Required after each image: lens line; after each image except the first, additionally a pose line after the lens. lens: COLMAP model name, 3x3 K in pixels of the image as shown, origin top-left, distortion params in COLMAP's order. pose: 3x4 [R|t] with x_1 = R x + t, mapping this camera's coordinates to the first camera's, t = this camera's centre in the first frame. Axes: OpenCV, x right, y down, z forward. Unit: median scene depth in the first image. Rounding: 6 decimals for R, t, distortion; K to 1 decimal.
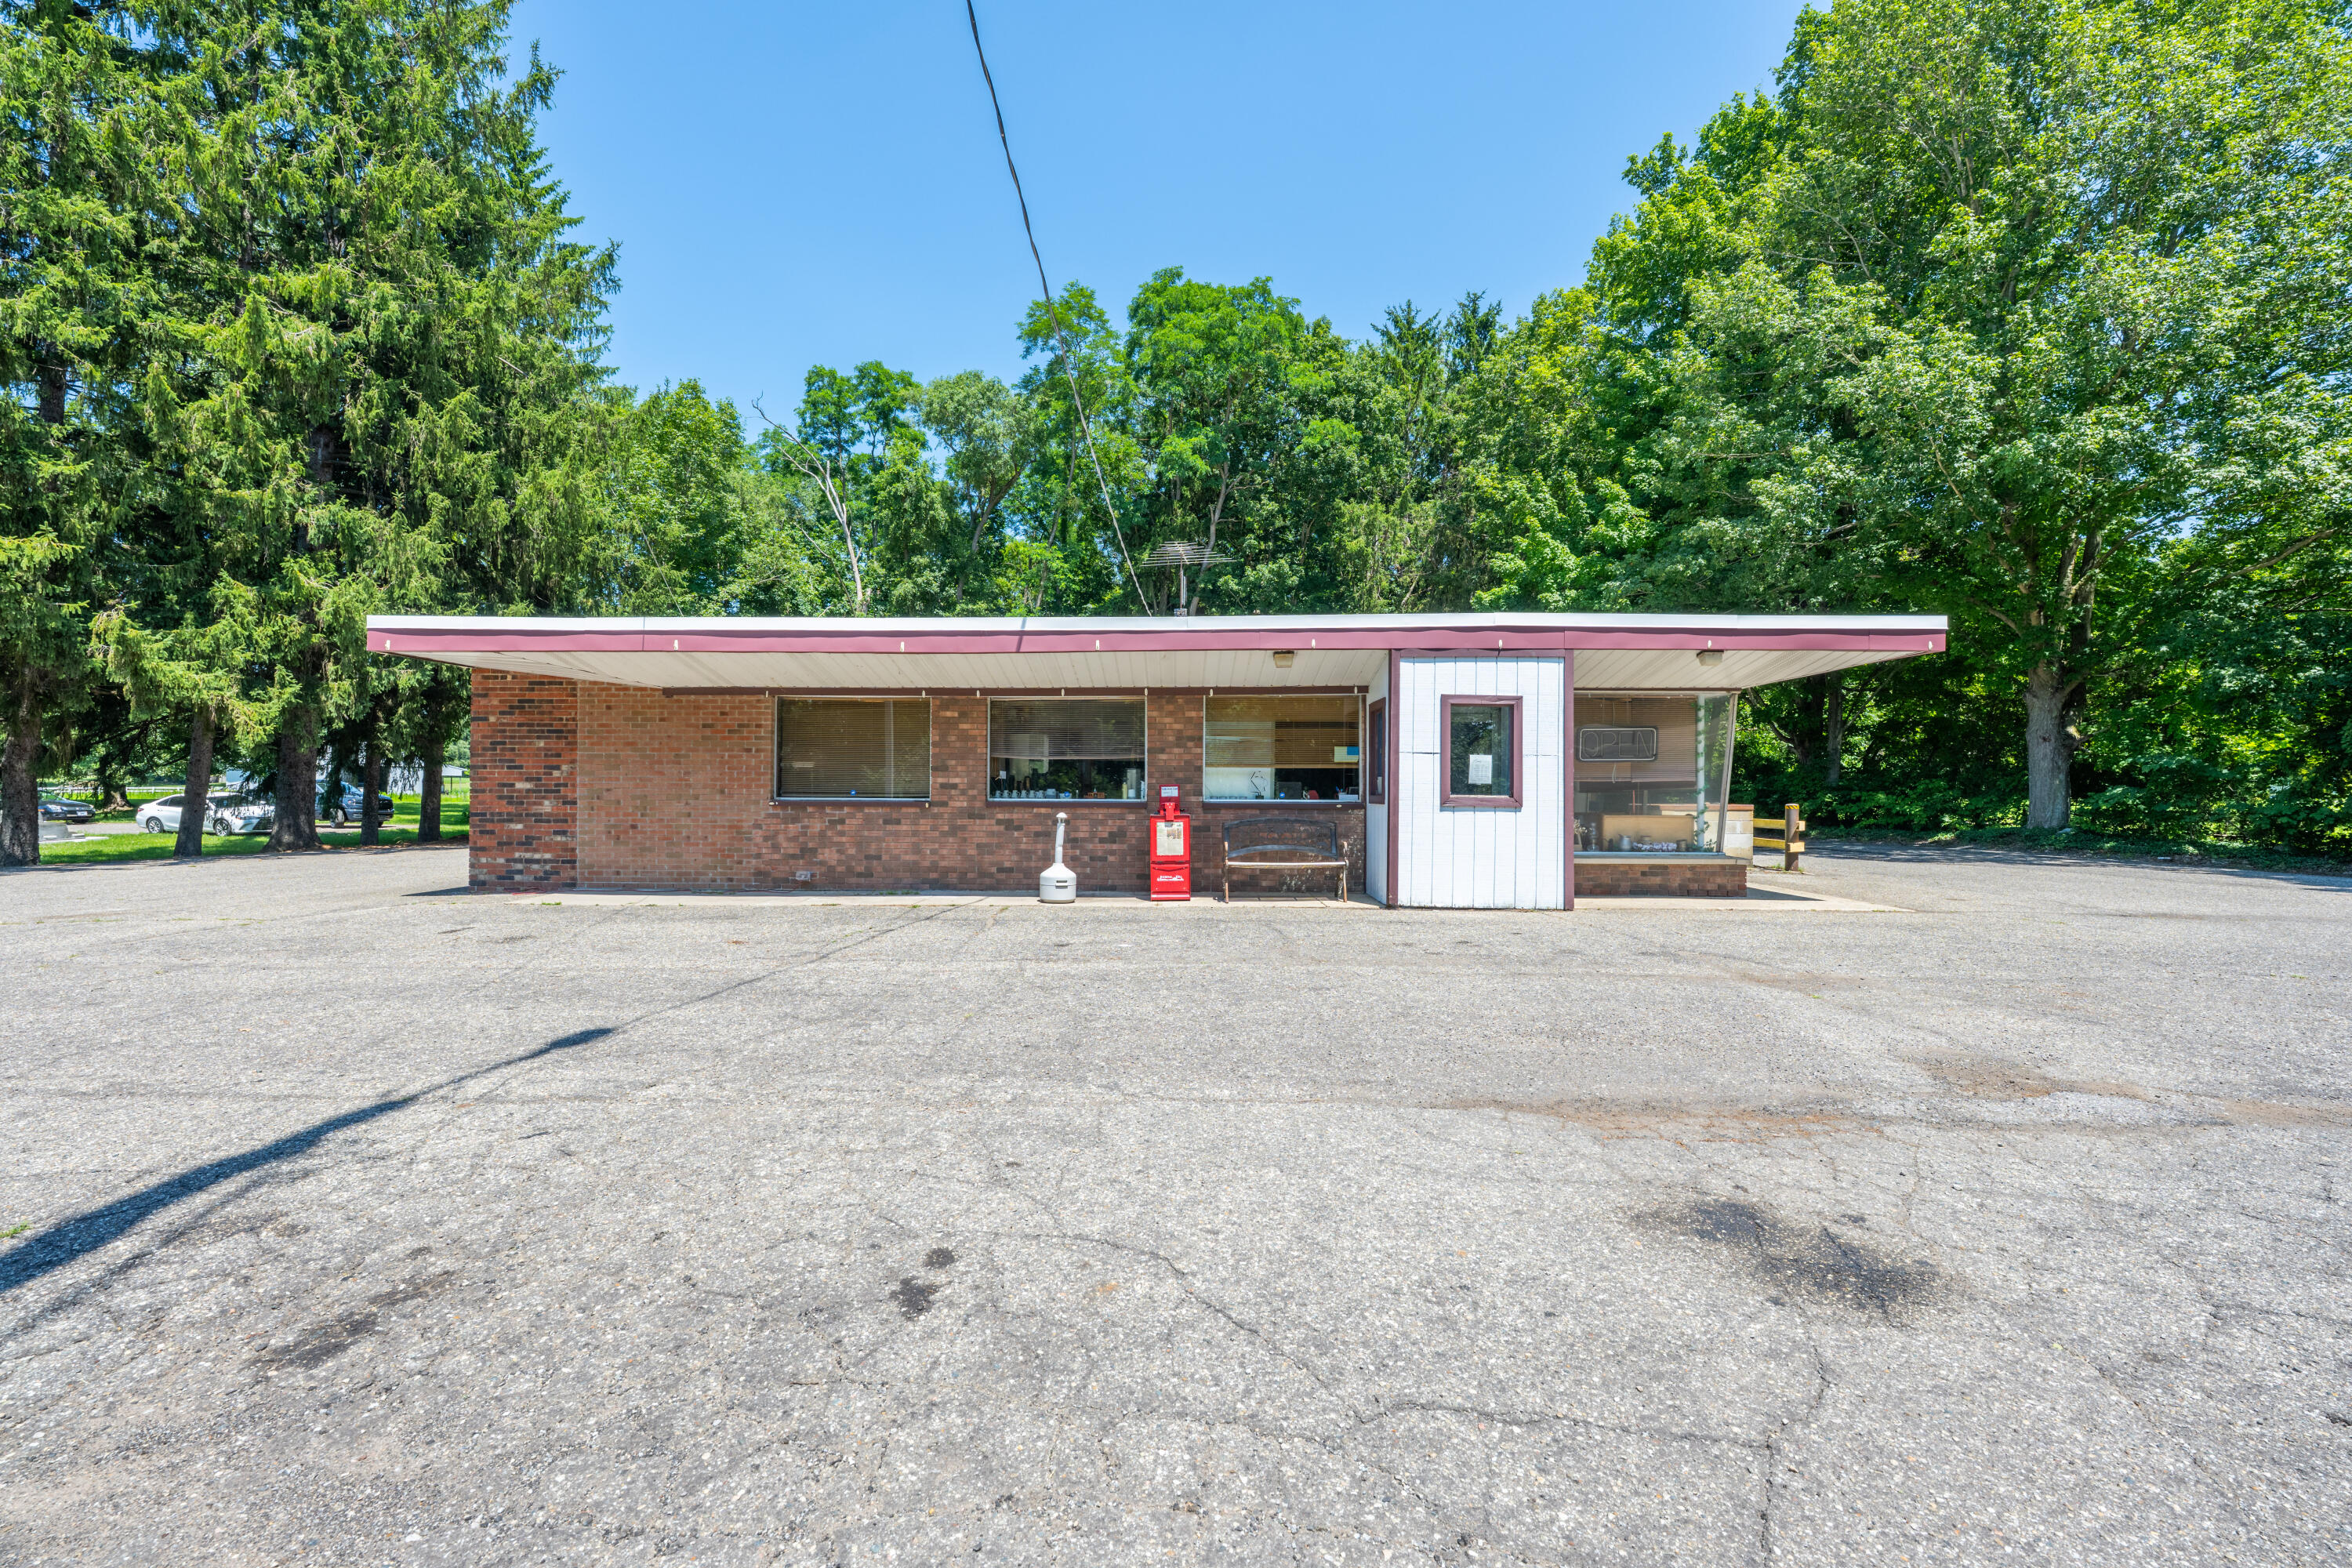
lens RADIAL K [[943.8, 0, 1172.2], [0, 943.8, 792.8], [0, 0, 1]] dist [-0.000766, 0.000025]
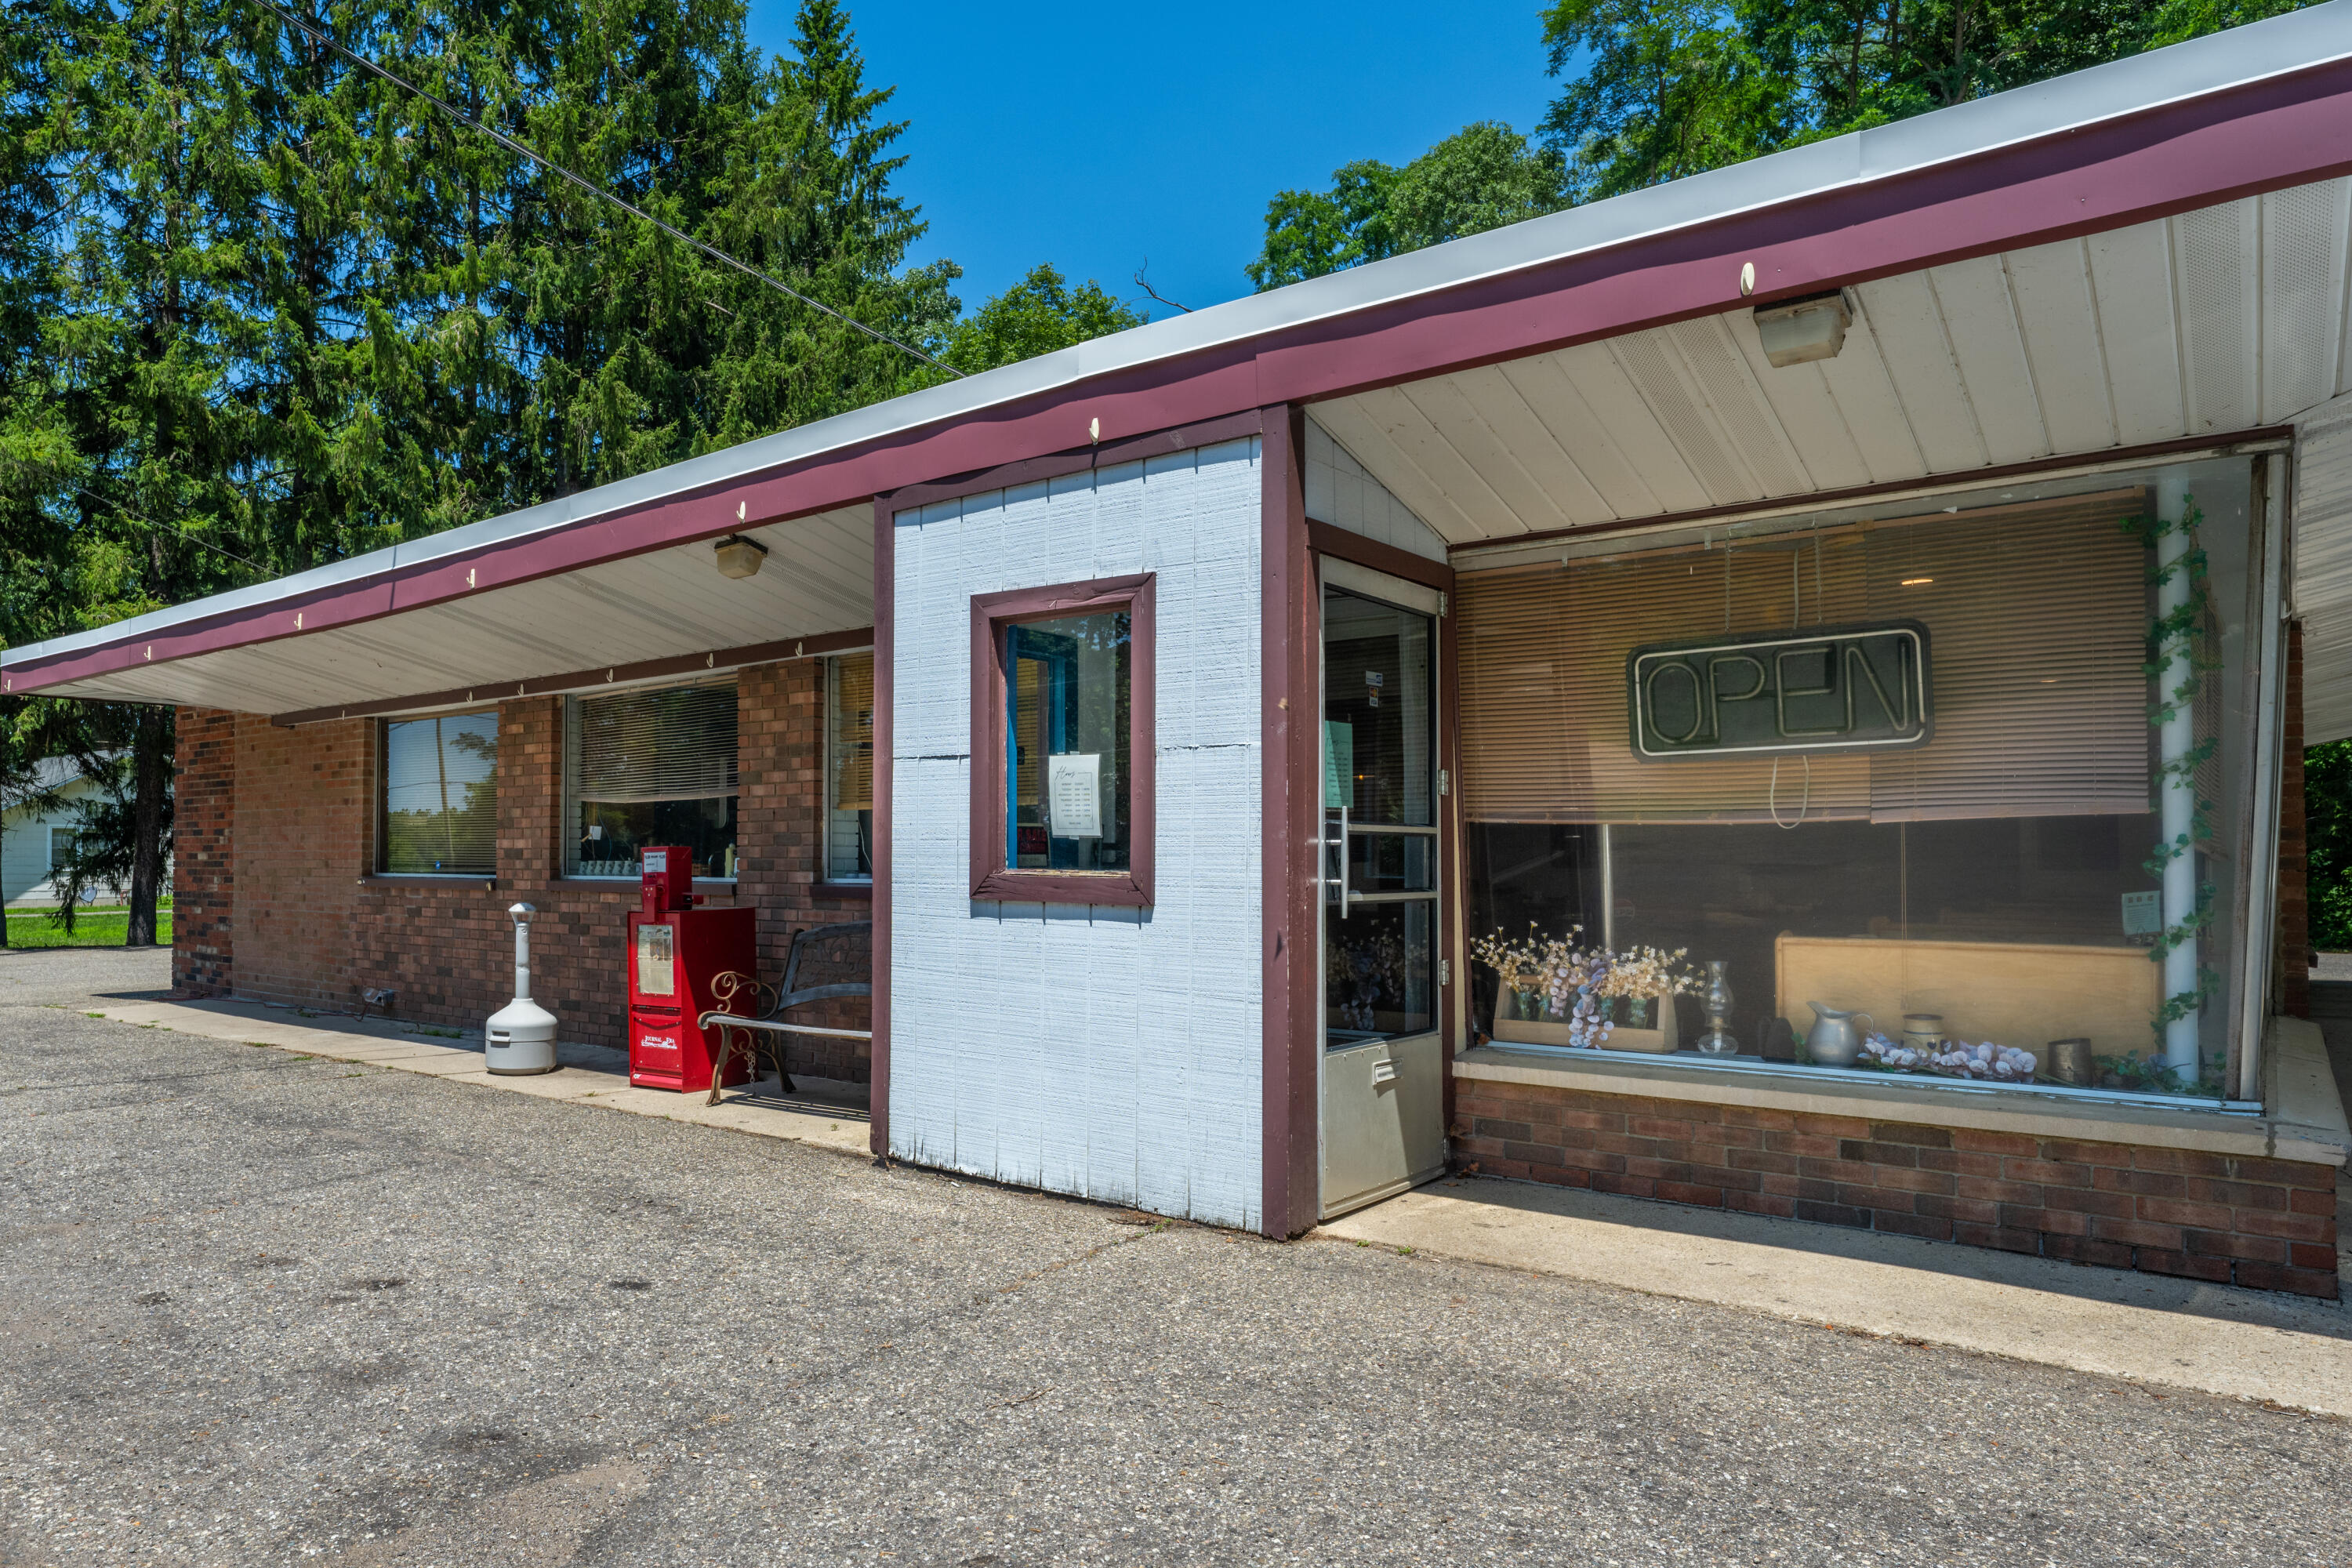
lens RADIAL K [[1511.0, 0, 996.6], [0, 1511.0, 826.1], [0, 0, 1]] dist [-0.000328, -0.001011]
pose [[0.768065, -0.018338, -0.640110, 0.577459], [0.001995, 0.999654, -0.026244, 0.001012], [0.640369, 0.018880, 0.767835, 0.479912]]
